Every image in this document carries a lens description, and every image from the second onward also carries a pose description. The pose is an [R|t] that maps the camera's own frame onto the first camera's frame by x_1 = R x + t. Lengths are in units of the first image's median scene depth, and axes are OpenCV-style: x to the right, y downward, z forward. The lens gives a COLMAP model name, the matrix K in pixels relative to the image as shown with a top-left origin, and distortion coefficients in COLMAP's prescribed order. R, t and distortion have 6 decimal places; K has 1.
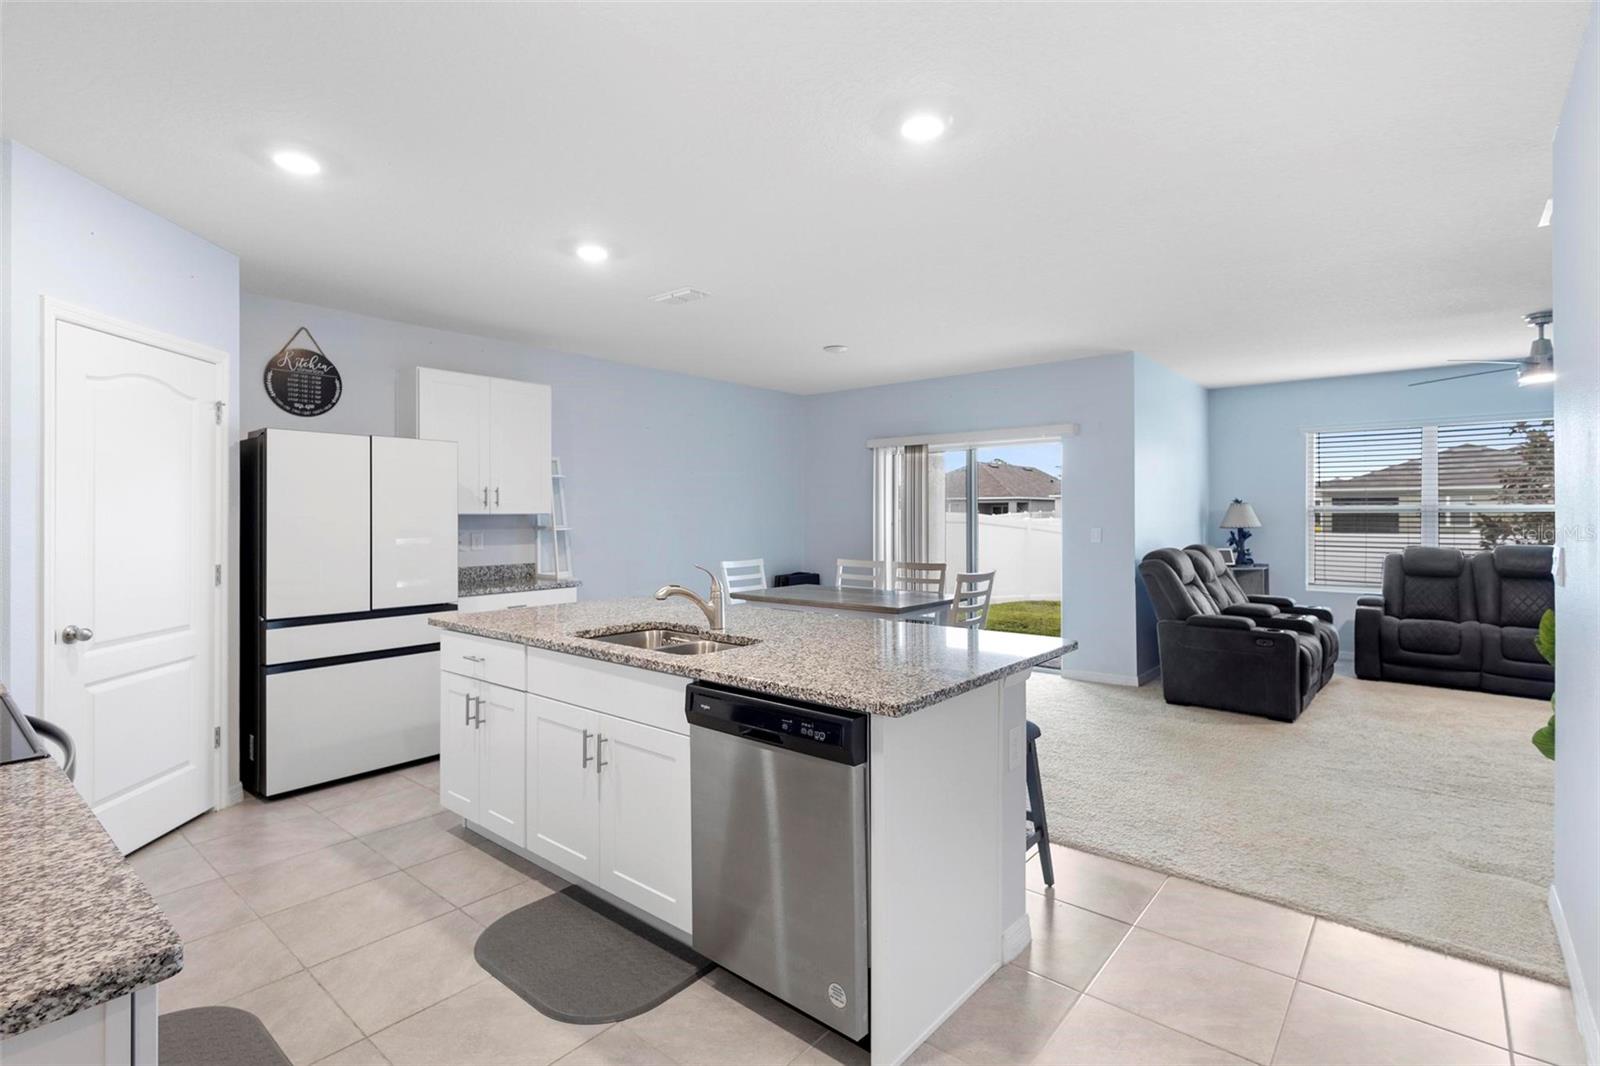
lens RADIAL K [[757.8, 0, 806.5], [0, 757.8, 513.6], [0, 0, 1]] dist [0.013761, -0.001464]
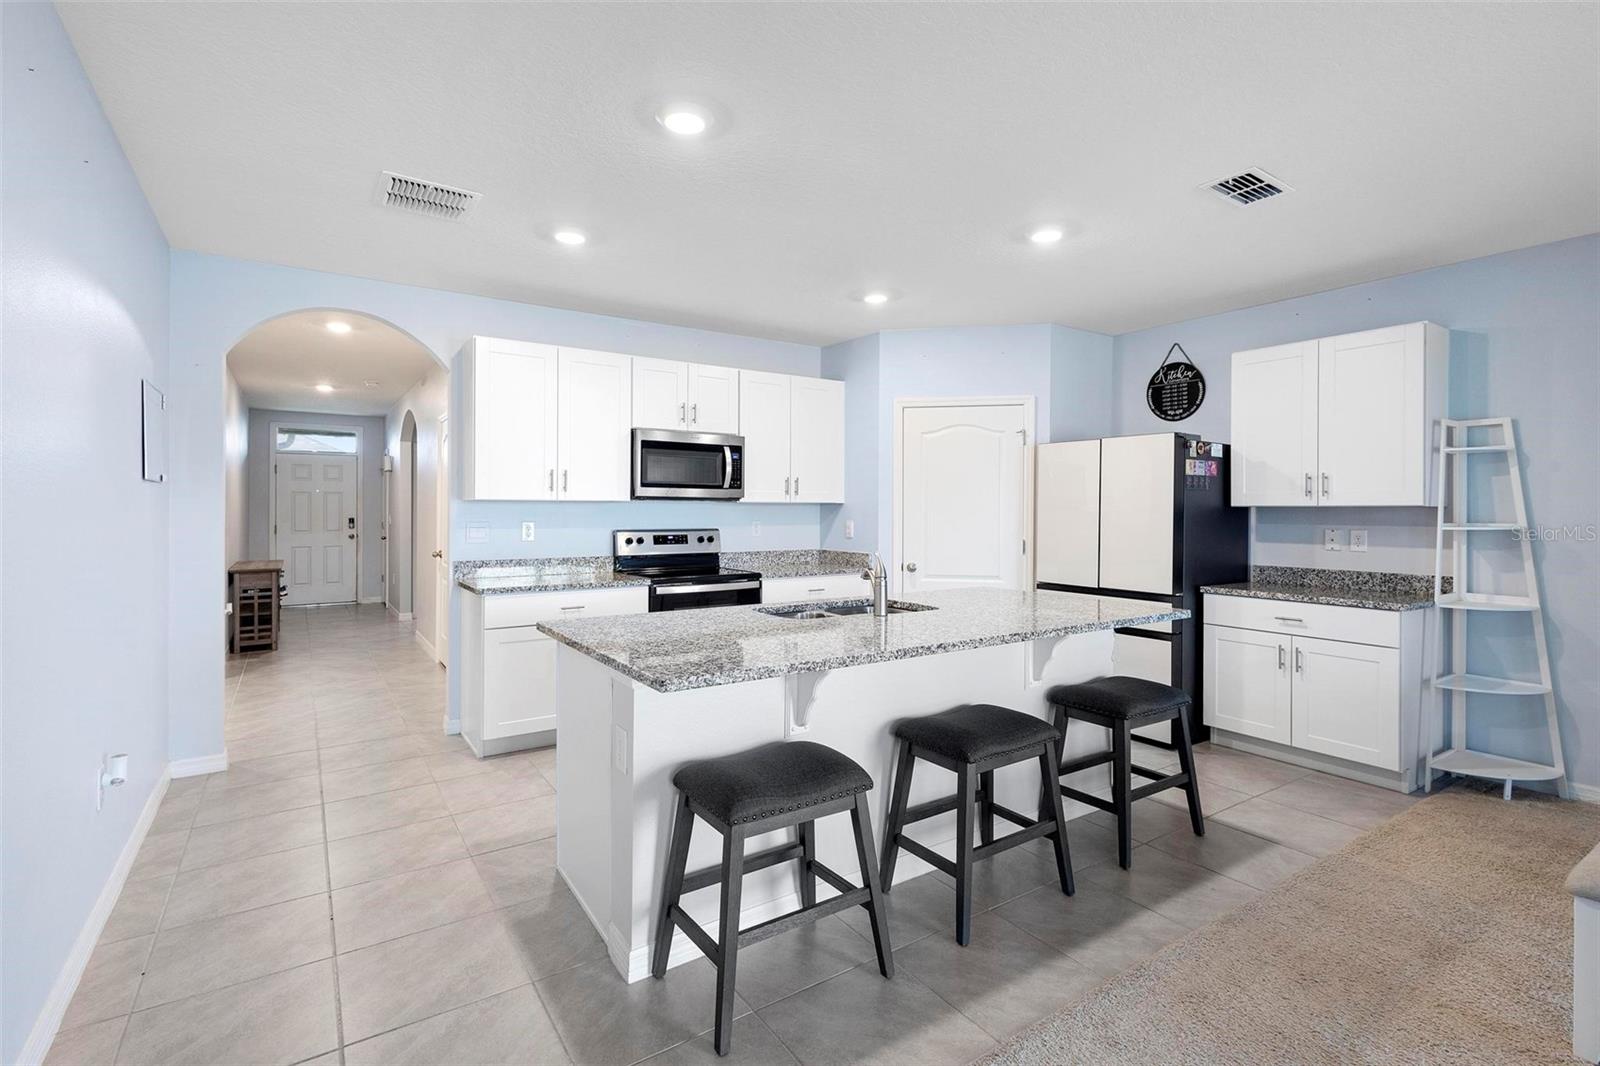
lens RADIAL K [[735.3, 0, 795.9], [0, 735.3, 512.1], [0, 0, 1]] dist [0.004901, 0.001124]
pose [[-0.278650, 0.005871, -0.960375, 0.700952], [-0.002134, 0.999975, 0.006732, 0.004151], [0.960390, 0.003926, -0.278631, 0.941937]]
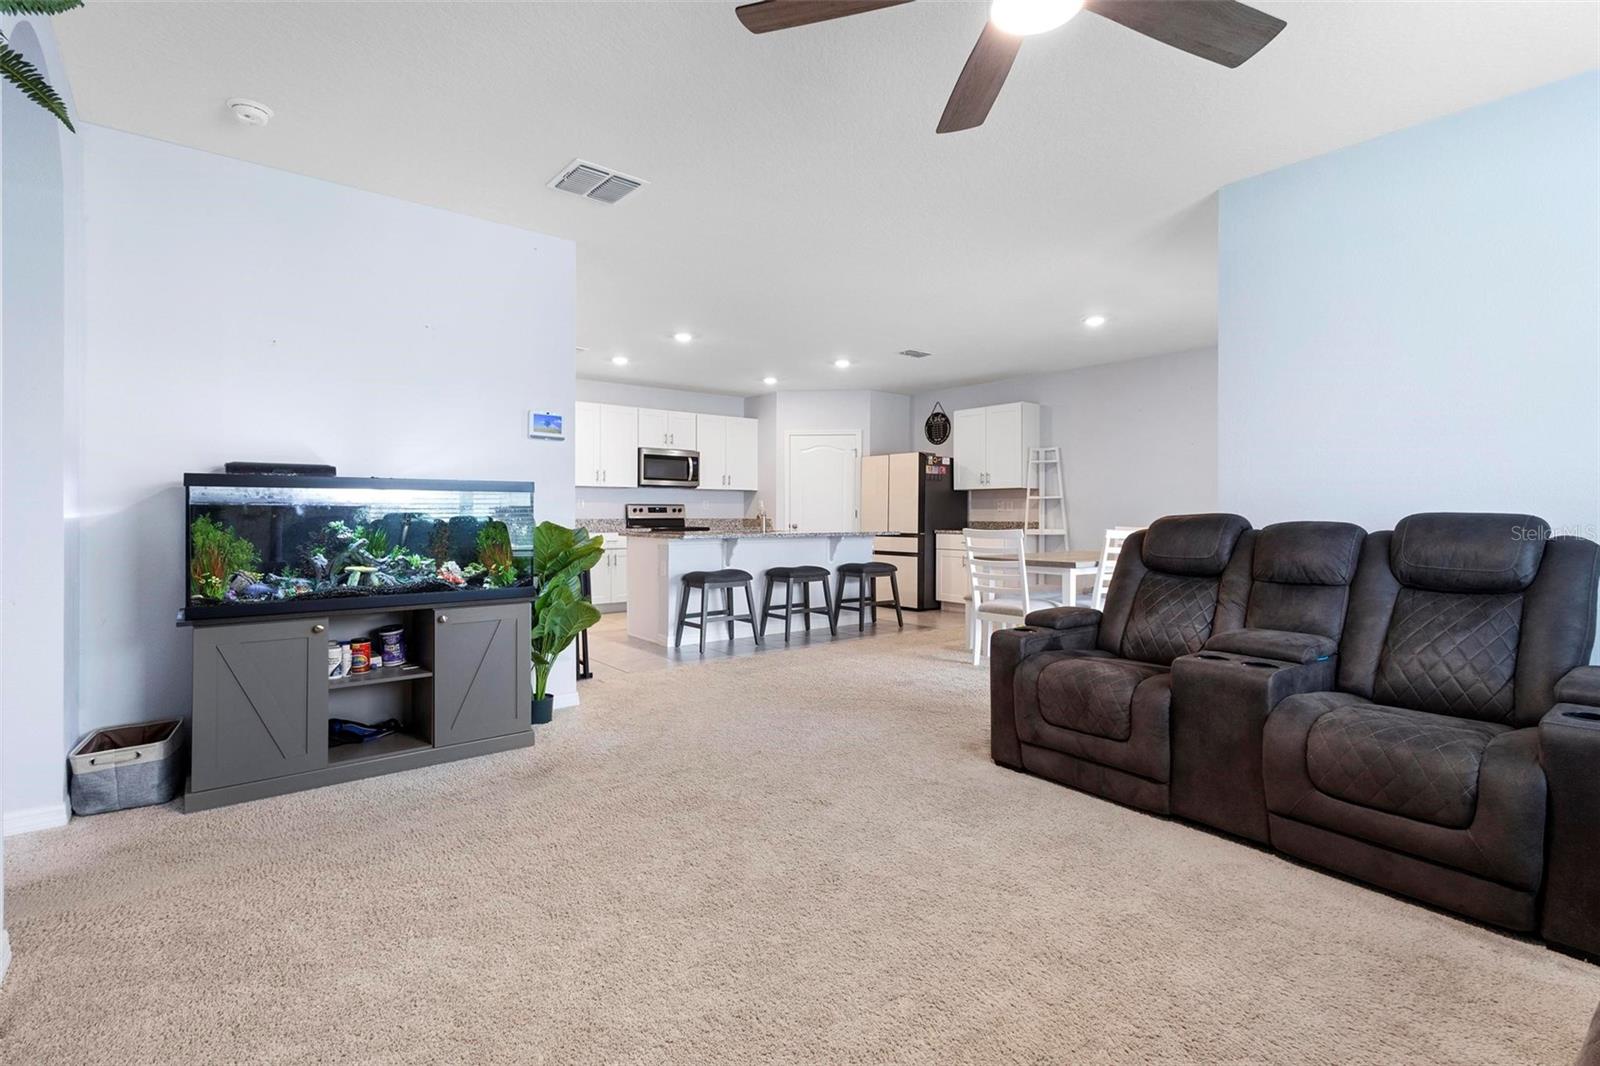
lens RADIAL K [[735.3, 0, 797.3], [0, 735.3, 527.3], [0, 0, 1]] dist [0.004901, 0.001124]
pose [[-0.199727, 0.020806, -0.979631, 1.737244], [-0.000225, 0.999774, 0.021279, 0.070955], [0.979851, 0.004471, -0.199678, 1.271658]]
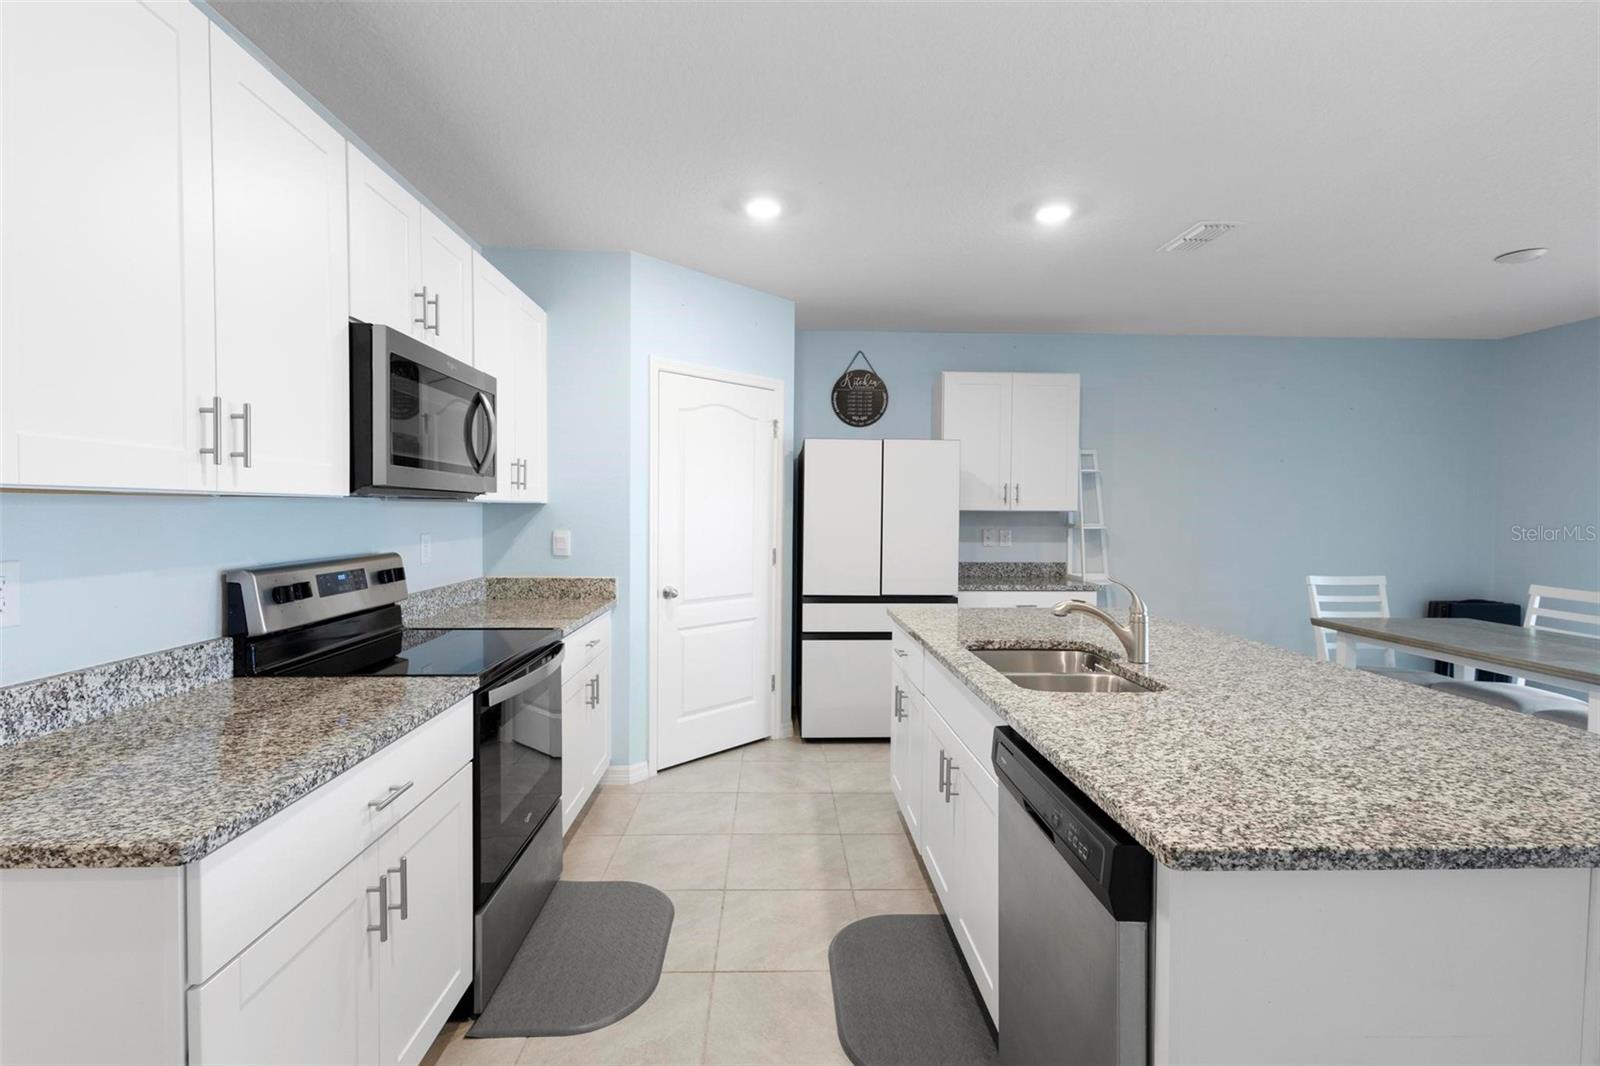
lens RADIAL K [[735.3, 0, 796.7], [0, 735.3, 530.4], [0, 0, 1]] dist [0.004901, 0.001124]
pose [[0.666452, 0.027968, -0.745023, 0.162203], [-0.008356, 0.999514, 0.030047, -0.000203], [0.745501, -0.013799, 0.666362, 0.203635]]
